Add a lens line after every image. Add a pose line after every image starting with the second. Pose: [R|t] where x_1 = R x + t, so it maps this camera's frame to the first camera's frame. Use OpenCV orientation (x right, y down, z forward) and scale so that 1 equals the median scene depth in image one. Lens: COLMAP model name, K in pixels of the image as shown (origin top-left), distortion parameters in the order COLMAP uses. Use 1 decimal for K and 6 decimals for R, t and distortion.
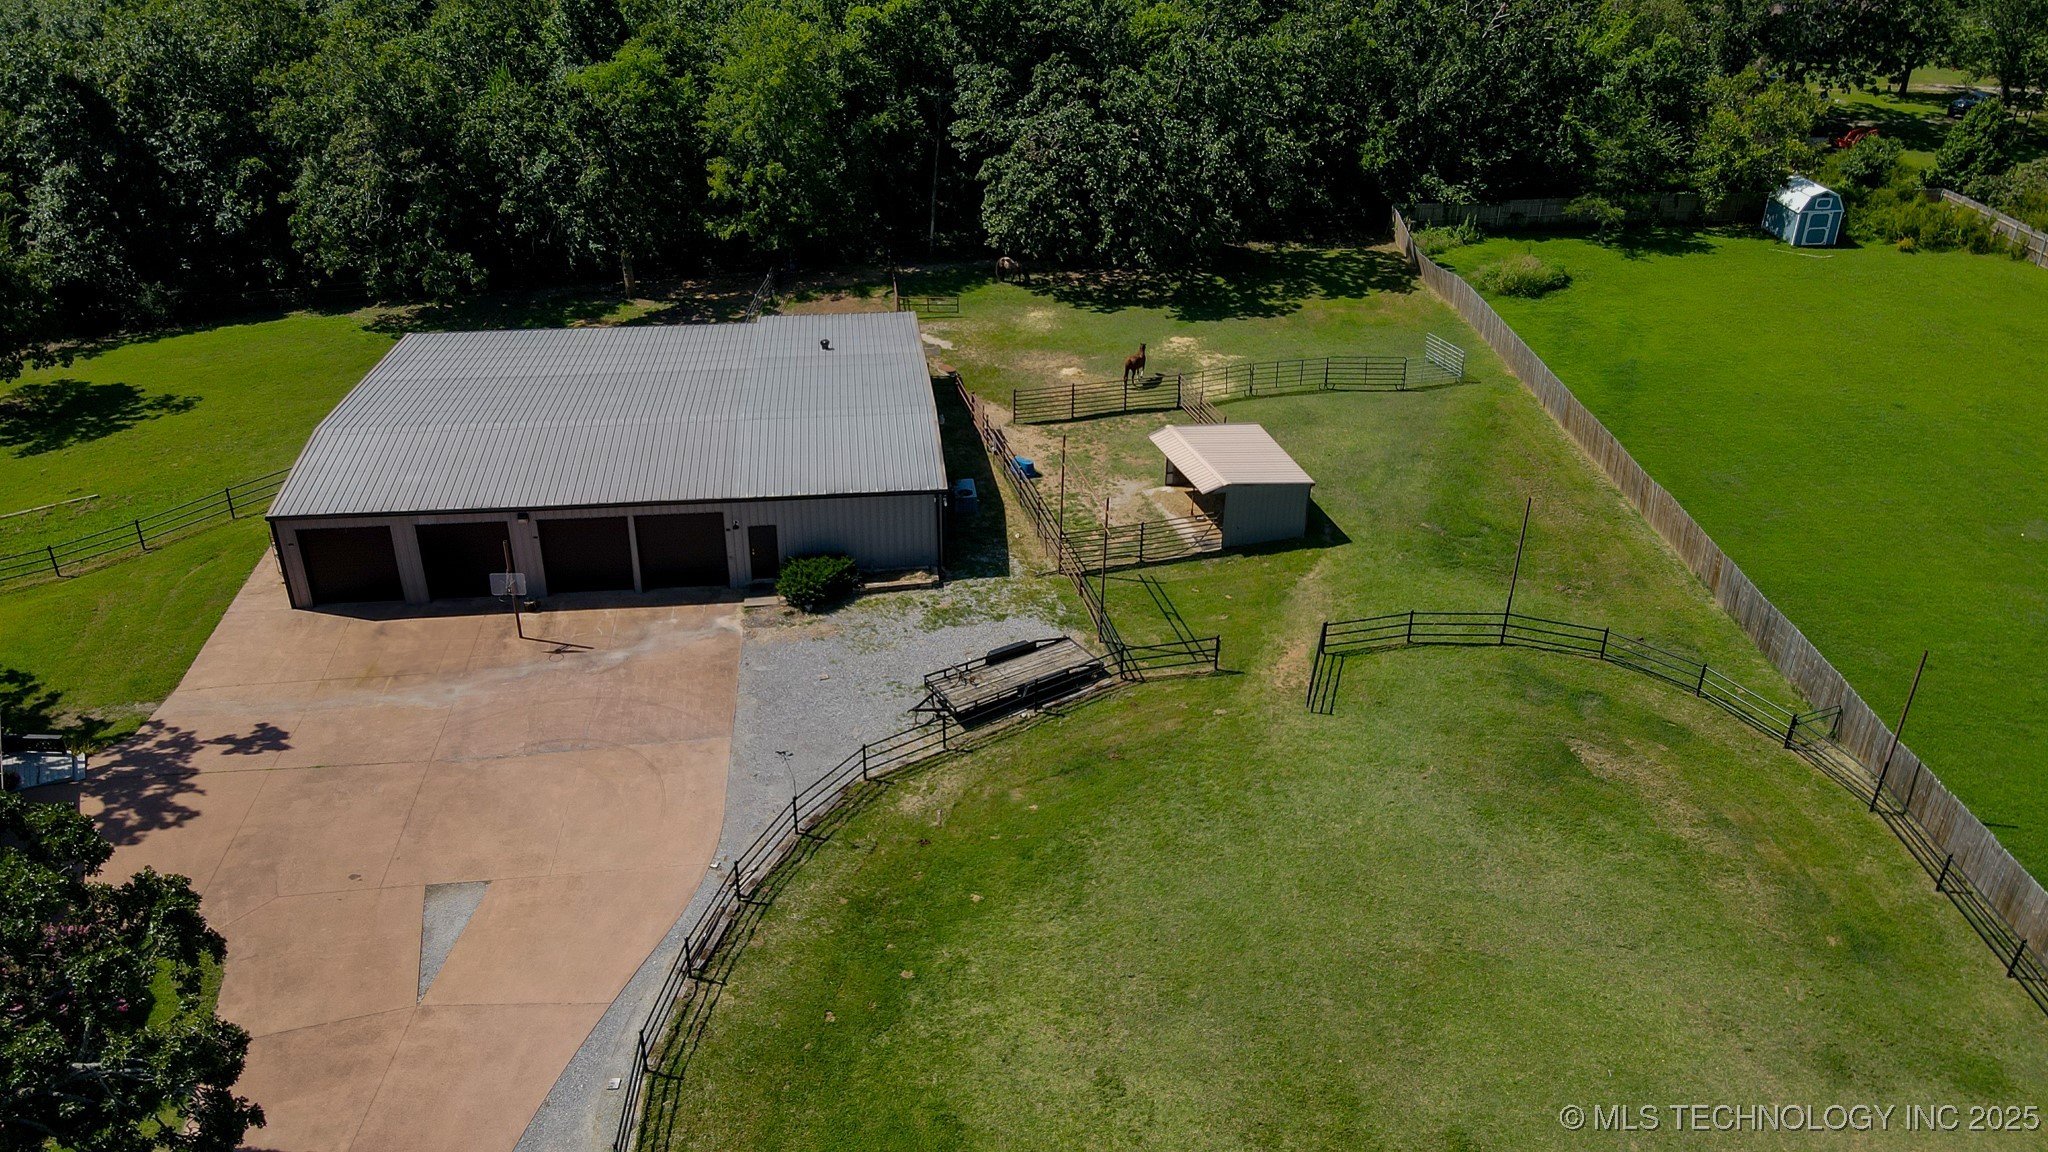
lens RADIAL K [[1512.8, 0, 1010.0], [0, 1512.8, 539.7], [0, 0, 1]] dist [0.001697, 0.026740]
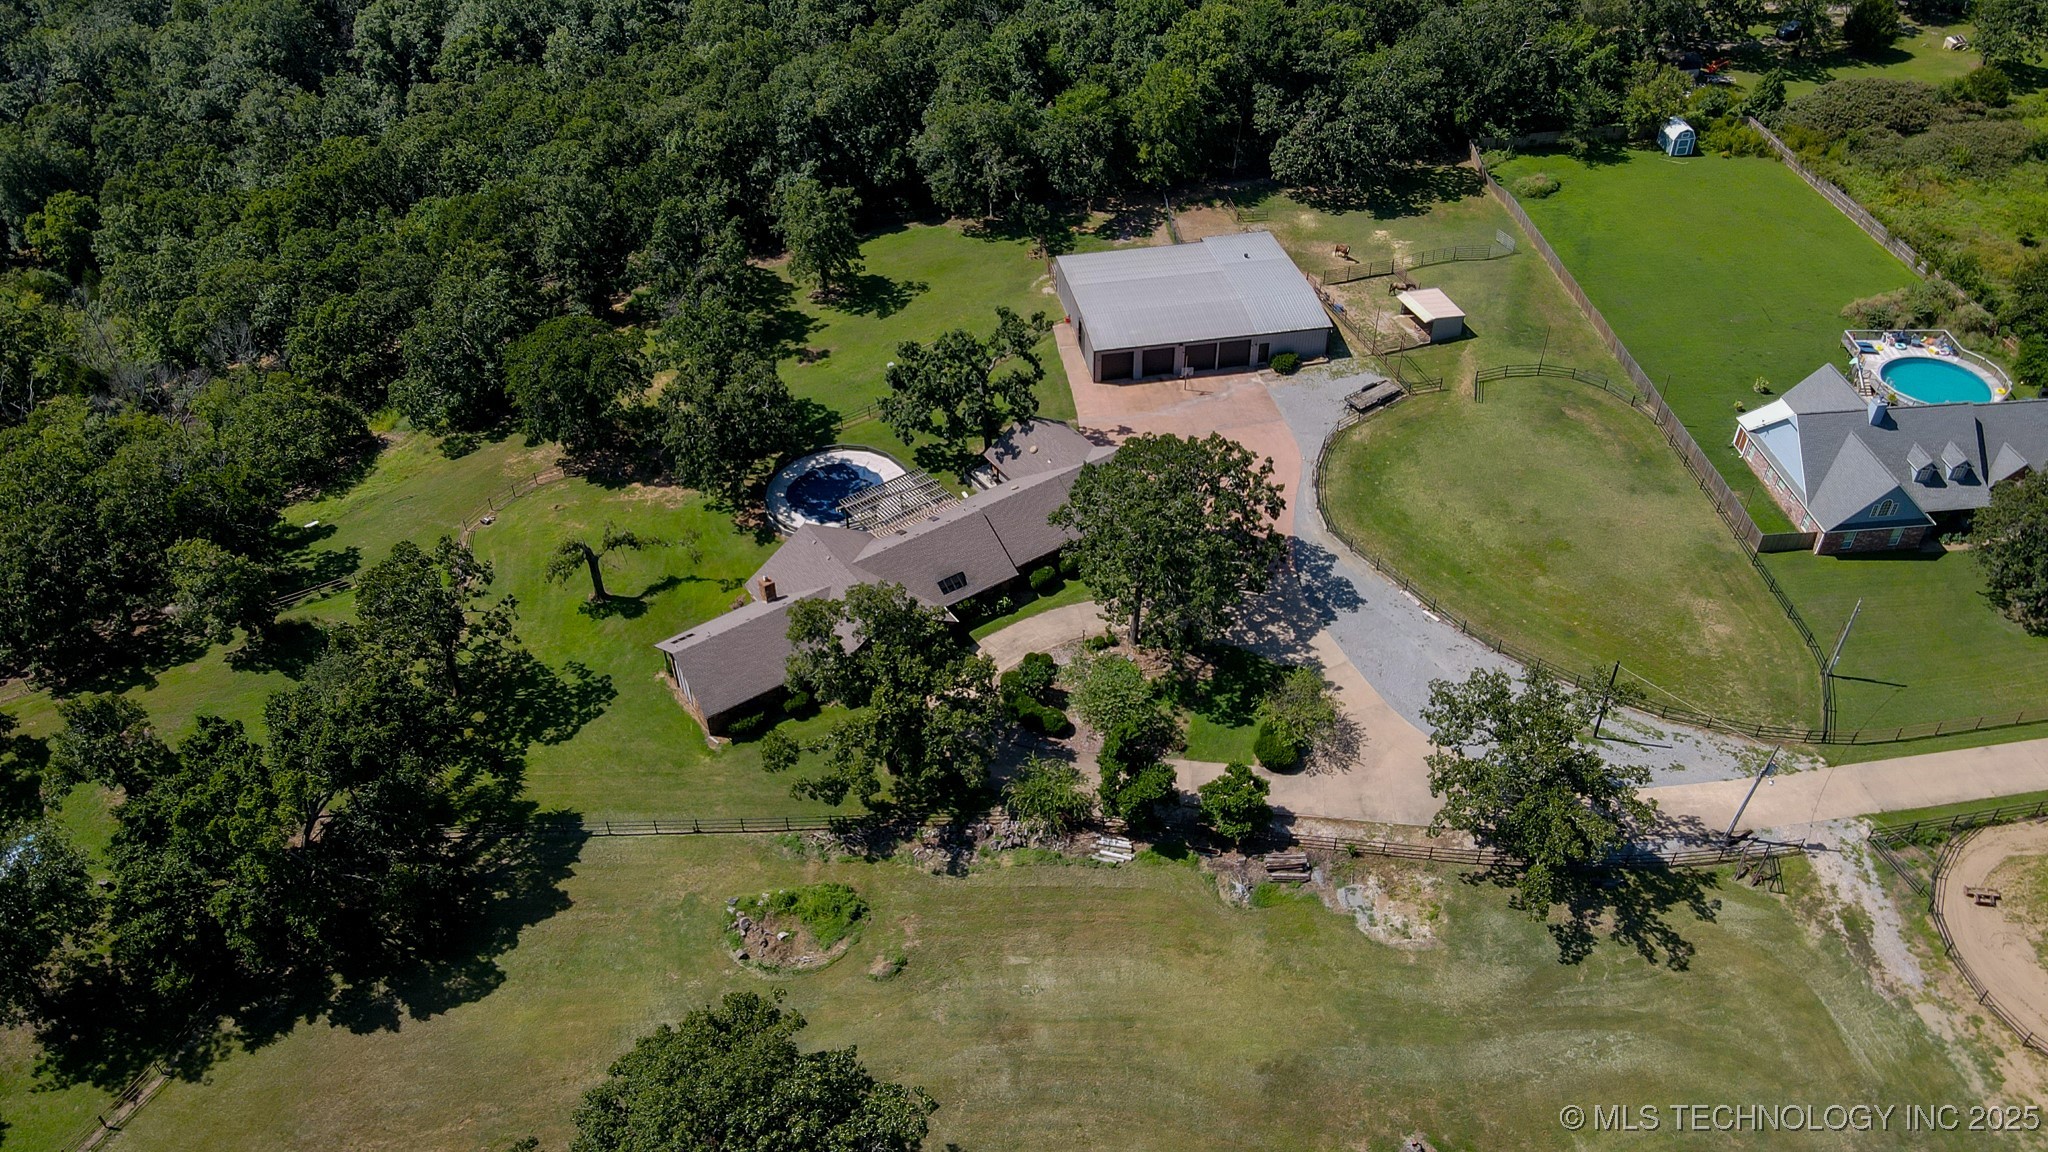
lens RADIAL K [[1512.8, 0, 1016.0], [0, 1512.8, 560.4], [0, 0, 1]] dist [0.001697, 0.026740]
pose [[0.998291, -0.053012, 0.024607, -0.473662], [0.046768, 0.977083, 0.207658, -0.144885], [-0.035052, -0.206152, 0.977892, -1.159605]]
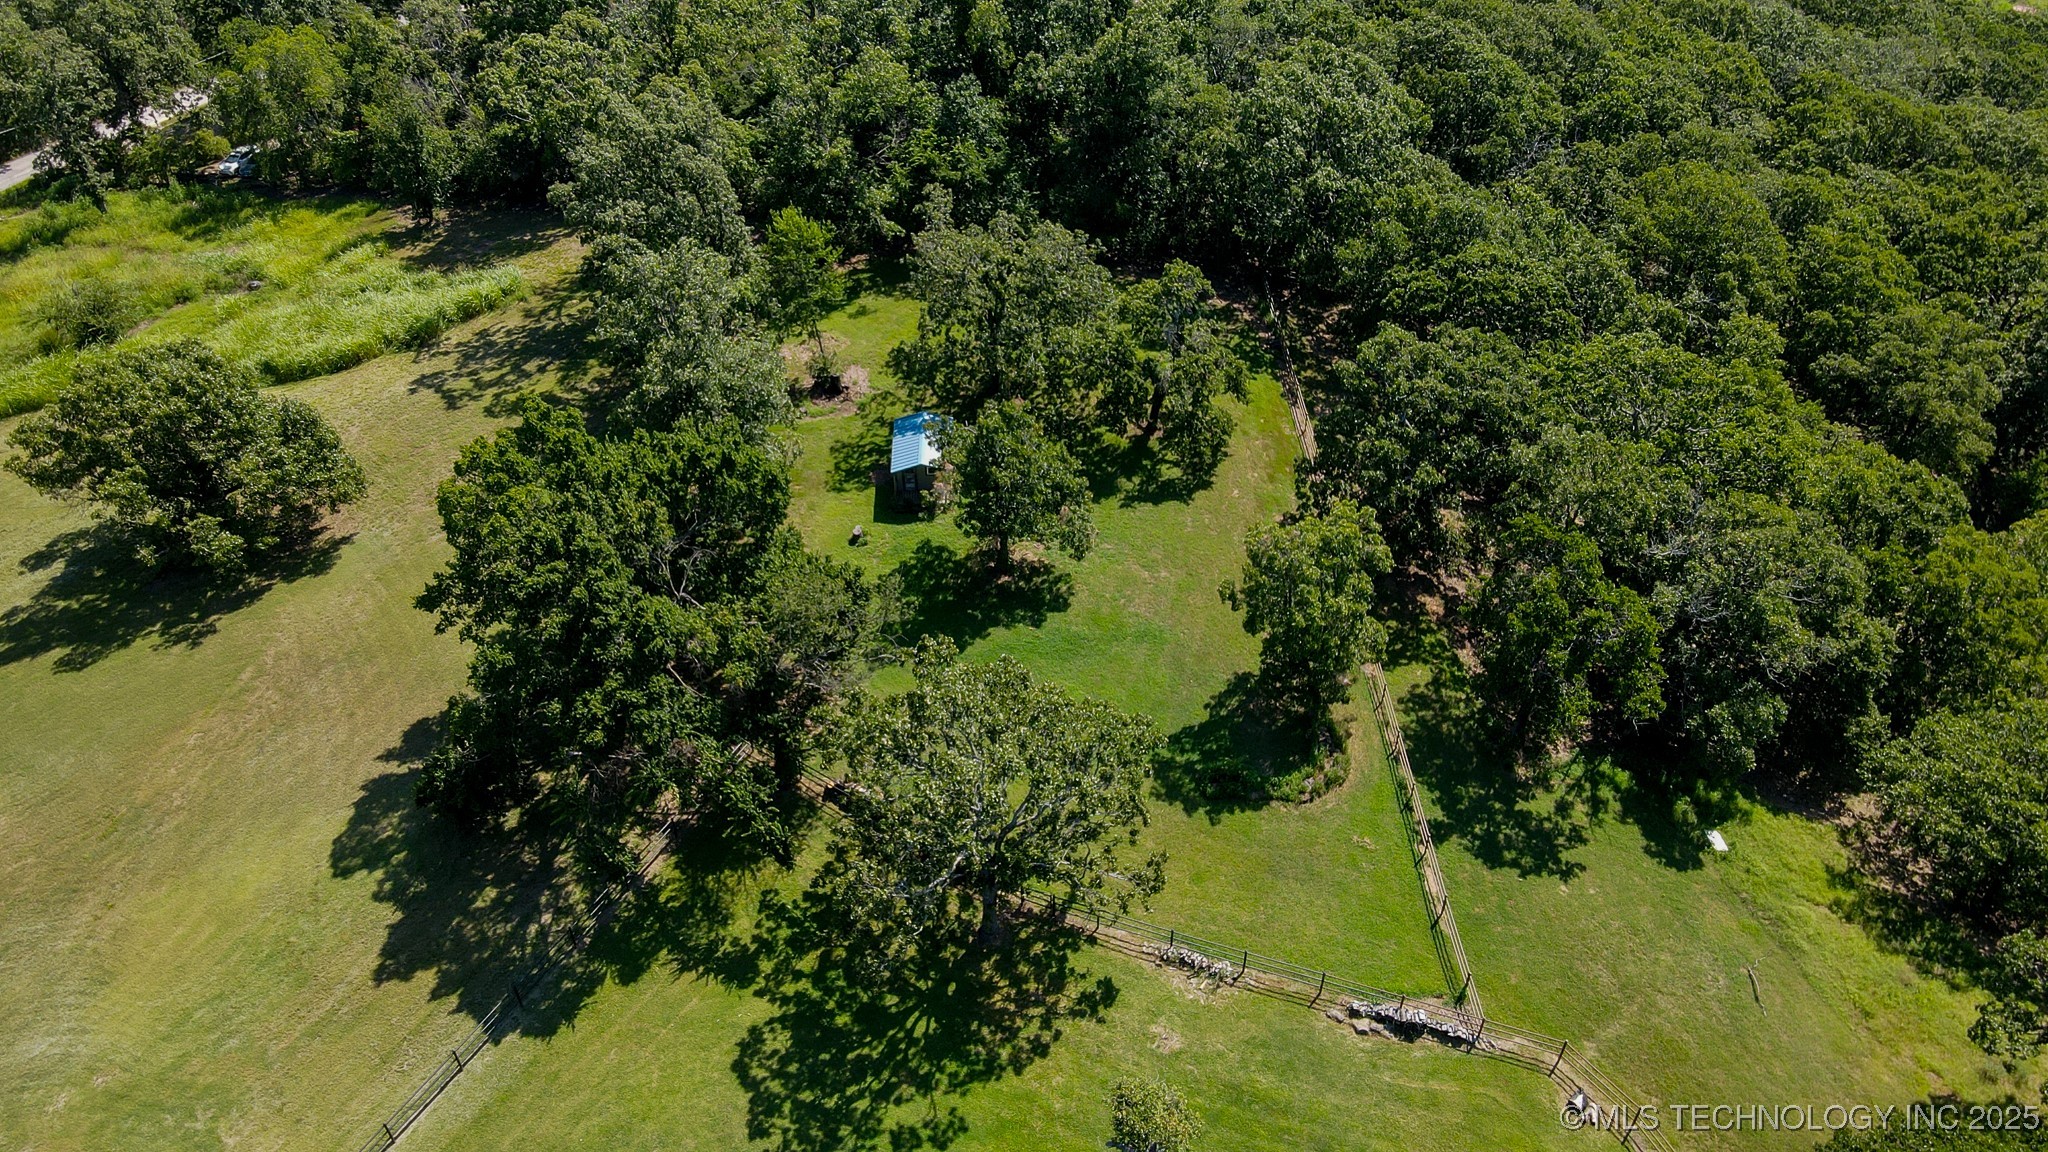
lens RADIAL K [[1512.8, 0, 1025.3], [0, 1512.8, 579.9], [0, 0, 1]] dist [0.001697, 0.026740]
pose [[-0.430098, 0.594952, -0.679006, -0.575449], [-0.408068, 0.542786, 0.734074, -0.408411], [0.805293, 0.592804, 0.009329, 0.164821]]
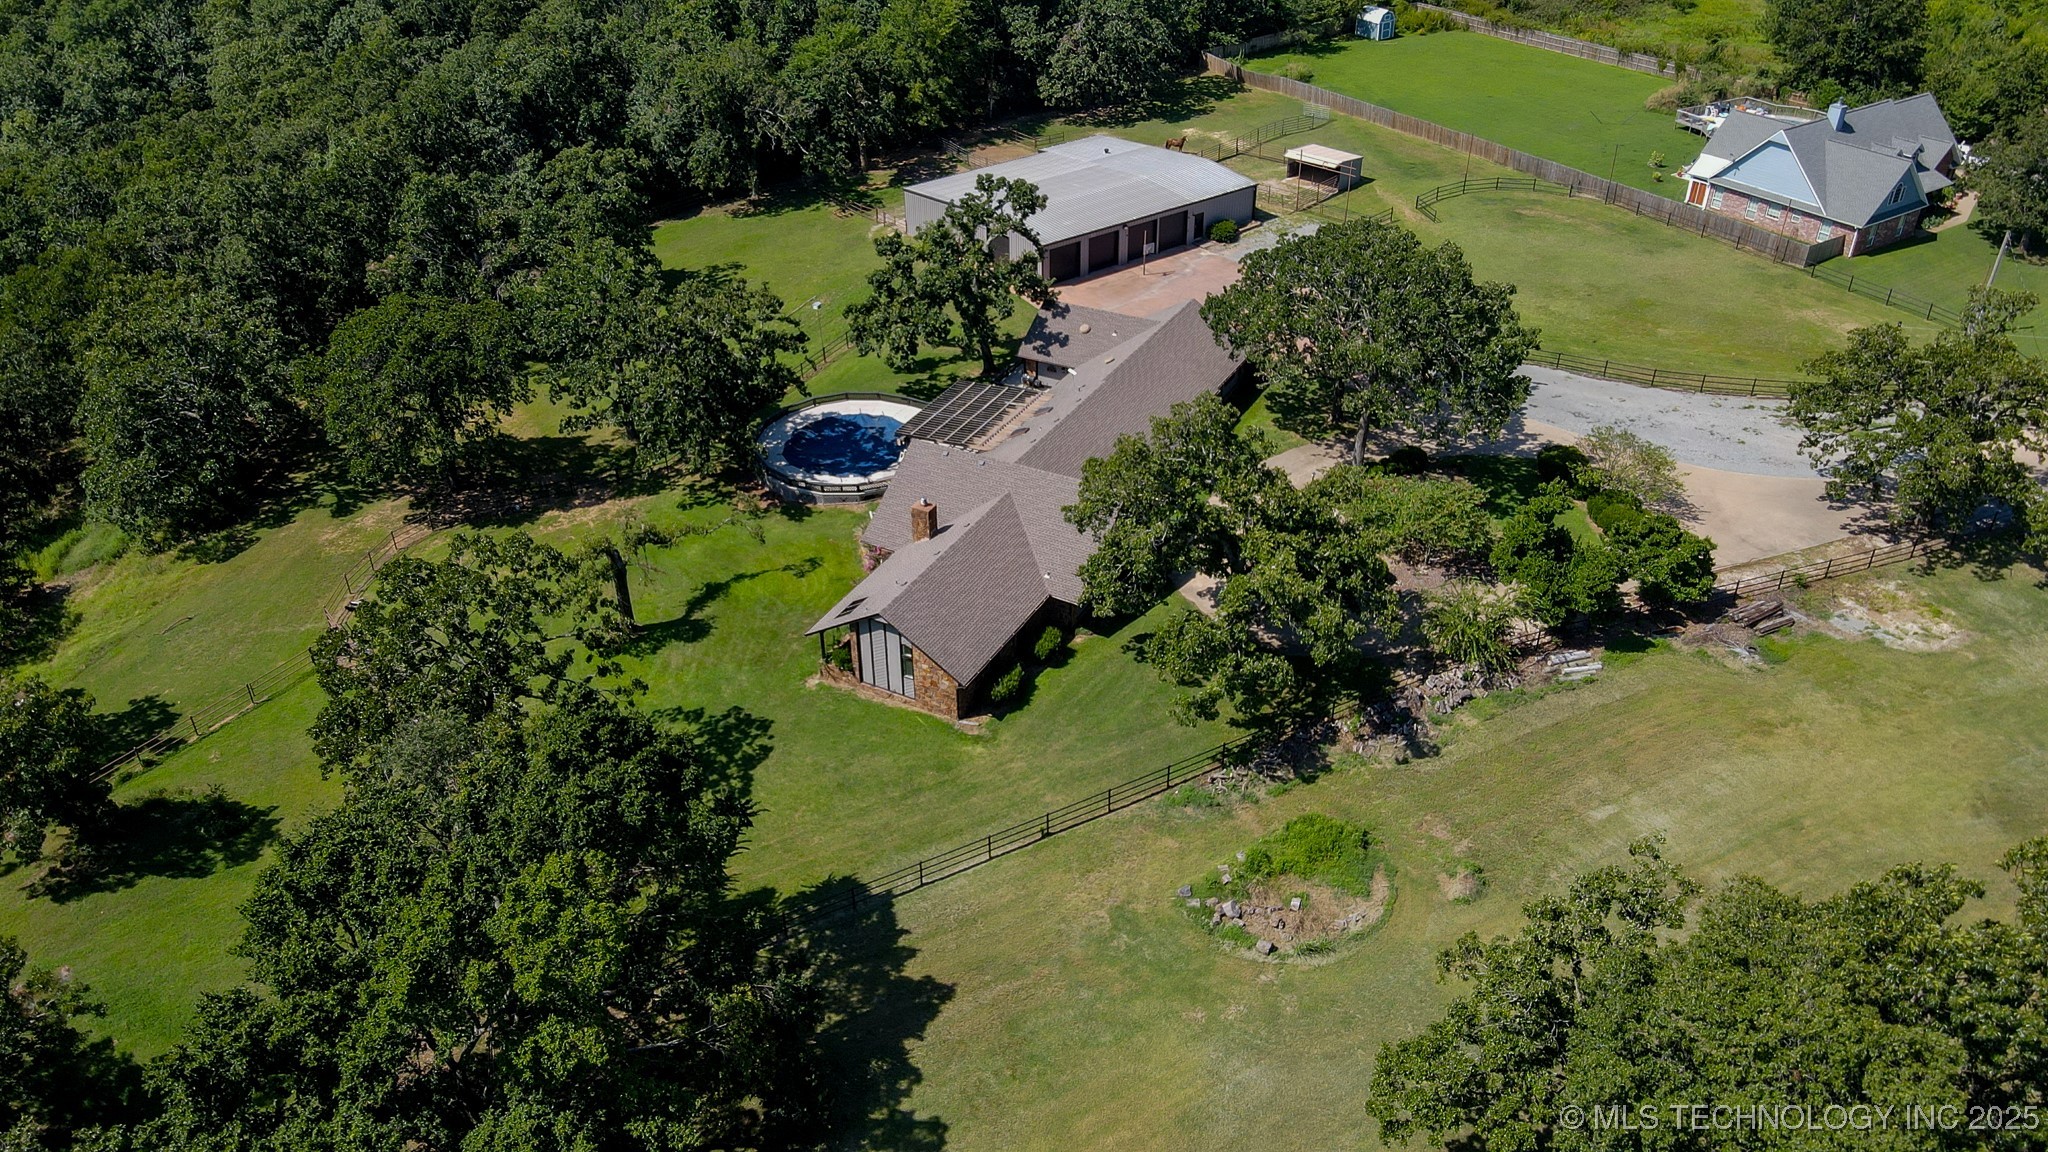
lens RADIAL K [[1512.8, 0, 1018.8], [0, 1512.8, 560.8], [0, 0, 1]] dist [0.001697, 0.026740]
pose [[0.858606, -0.290698, 0.422245, -1.060257], [0.256637, 0.956771, 0.136844, 0.077490], [-0.443772, -0.009132, 0.896093, -0.668566]]
